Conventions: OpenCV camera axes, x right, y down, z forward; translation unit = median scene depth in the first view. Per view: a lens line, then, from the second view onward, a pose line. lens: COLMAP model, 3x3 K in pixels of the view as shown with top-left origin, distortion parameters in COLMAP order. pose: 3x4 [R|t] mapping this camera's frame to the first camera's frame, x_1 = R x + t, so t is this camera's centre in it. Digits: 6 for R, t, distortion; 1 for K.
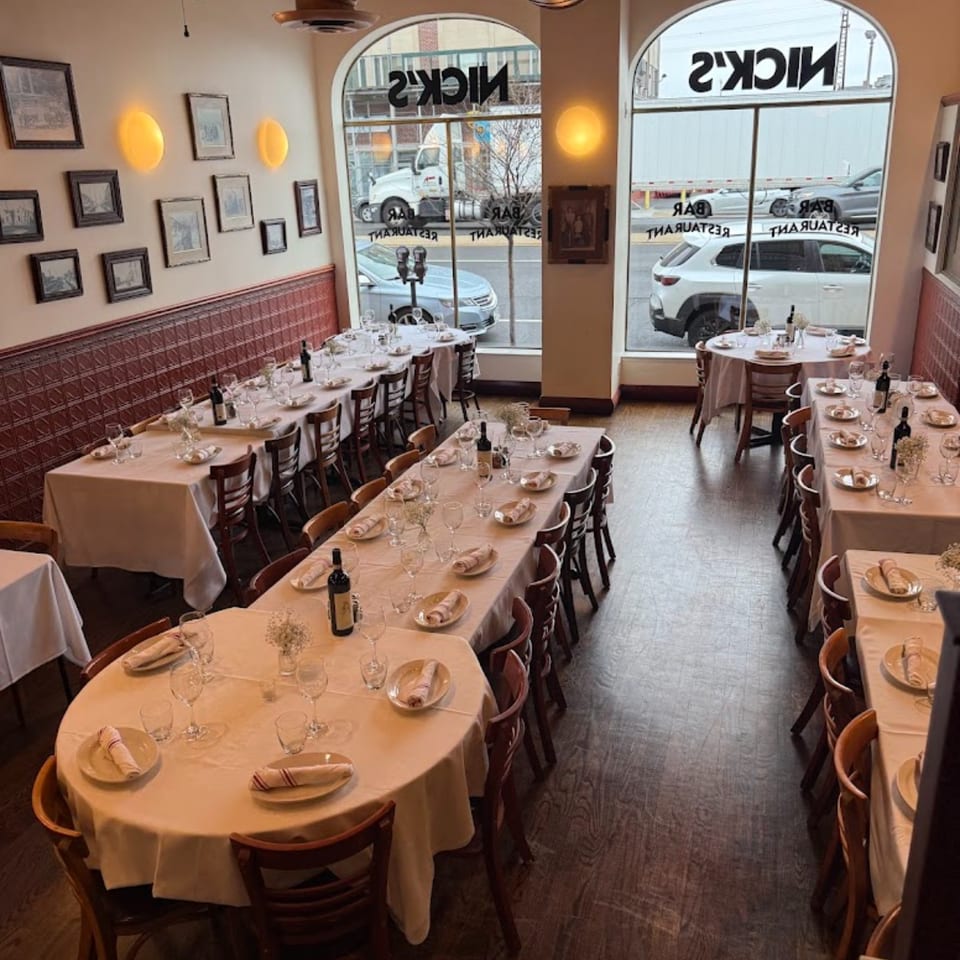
lens RADIAL K [[904.3, 0, 480.0], [0, 904.3, 480.0], [0, 0, 1]] dist [0.079053, -0.105203]
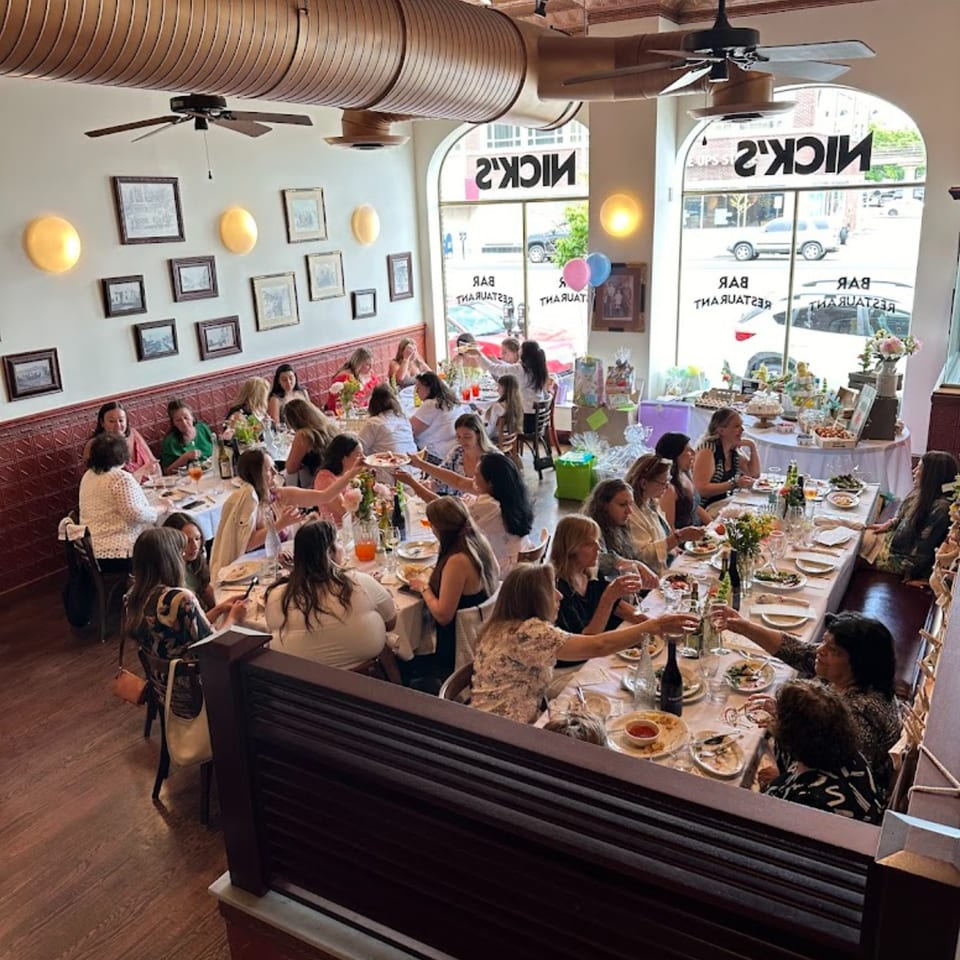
lens RADIAL K [[904.3, 0, 480.0], [0, 904.3, 480.0], [0, 0, 1]] dist [0.079053, -0.105203]
pose [[0.973149, 0.062432, -0.221549, 0.206763], [-0.070074, 0.997182, -0.026794, -0.018201], [0.219252, 0.041600, 0.974781, -0.105798]]
